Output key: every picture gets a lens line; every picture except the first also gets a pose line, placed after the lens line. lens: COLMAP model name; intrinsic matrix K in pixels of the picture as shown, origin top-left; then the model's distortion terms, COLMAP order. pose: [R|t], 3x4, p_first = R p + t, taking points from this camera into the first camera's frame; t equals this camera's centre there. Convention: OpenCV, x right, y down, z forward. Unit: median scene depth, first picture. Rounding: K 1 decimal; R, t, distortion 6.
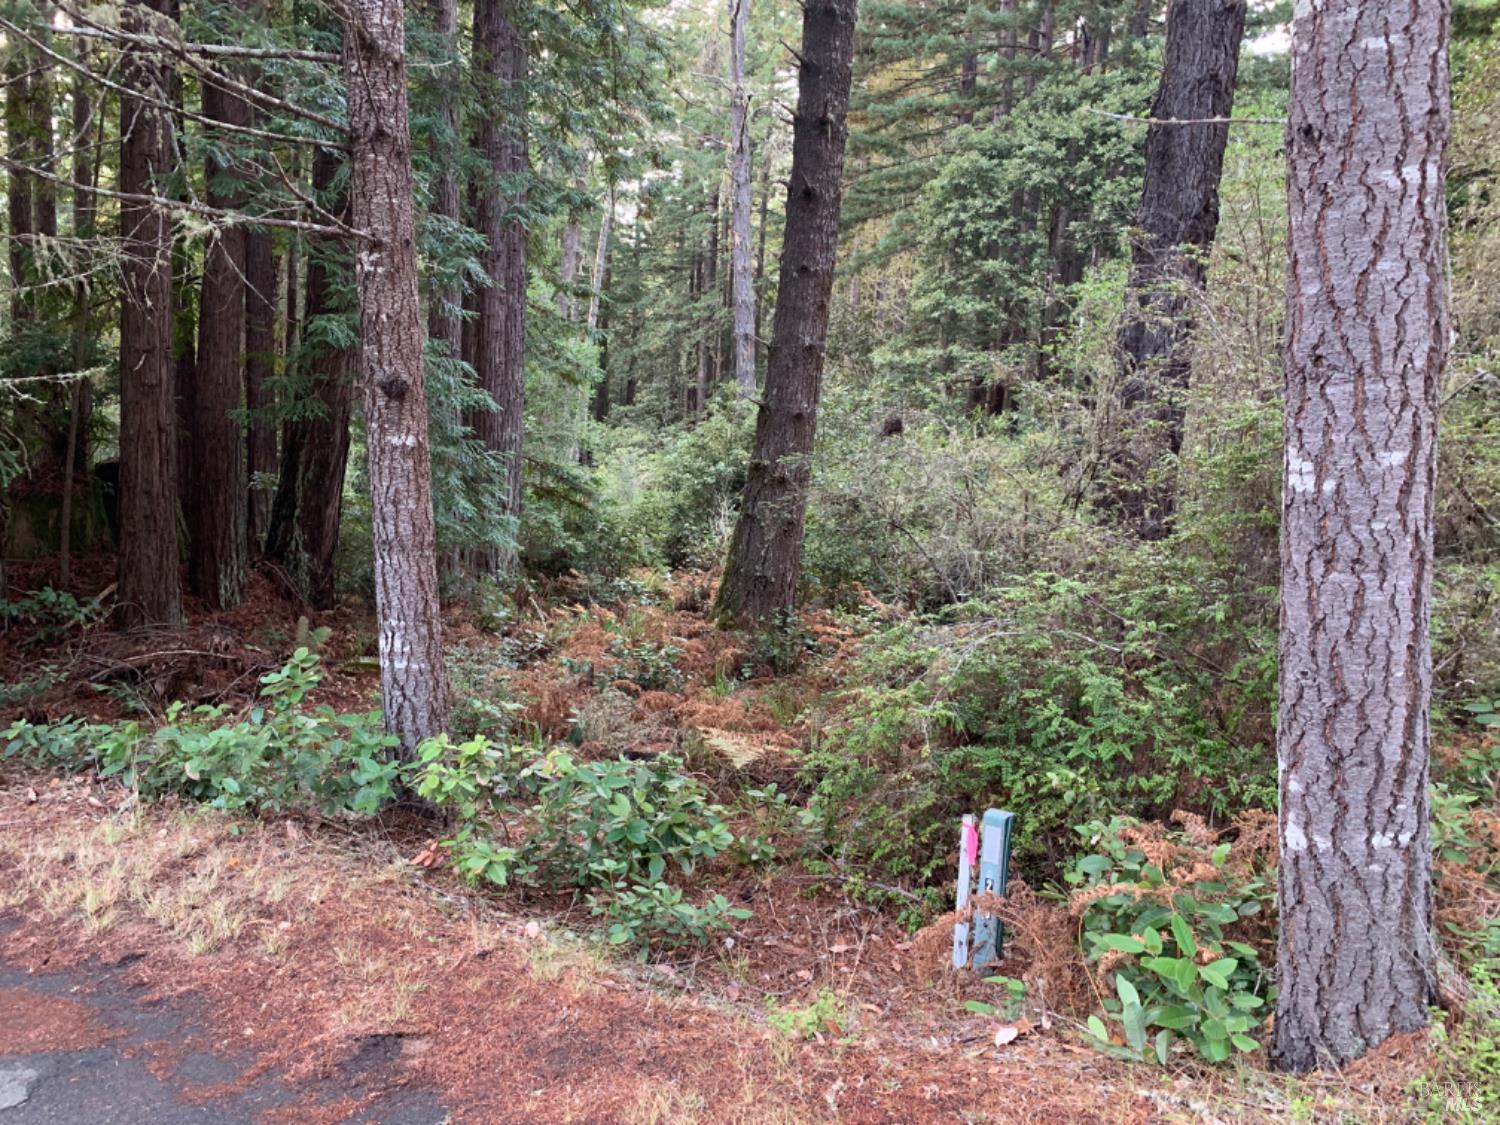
lens RADIAL K [[1140.6, 0, 750.5], [0, 1140.6, 551.0], [0, 0, 1]] dist [0.052735, -0.162708]
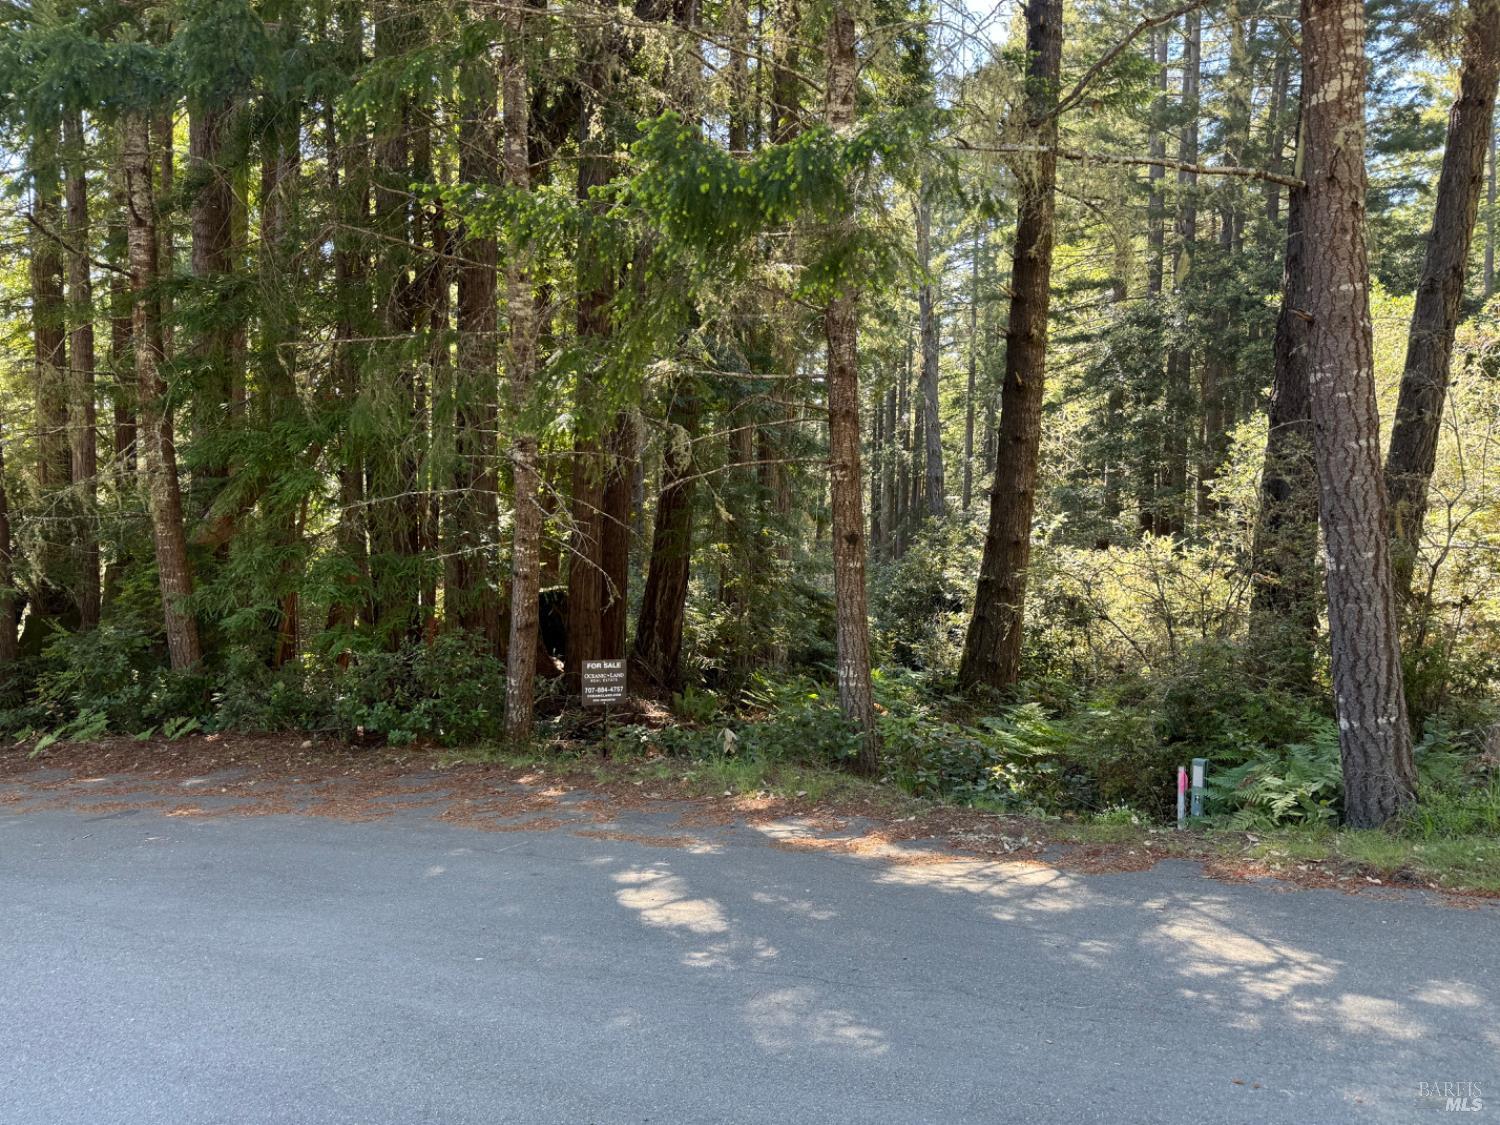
lens RADIAL K [[1039.0, 0, 752.7], [0, 1039.0, 557.5], [0, 0, 1]] dist [0.130621, -0.239717]
pose [[0.987221, -0.033049, -0.155891, -0.196814], [0.016241, 0.994031, -0.107882, 0.075451], [0.158526, 0.103972, 0.981865, -0.732627]]
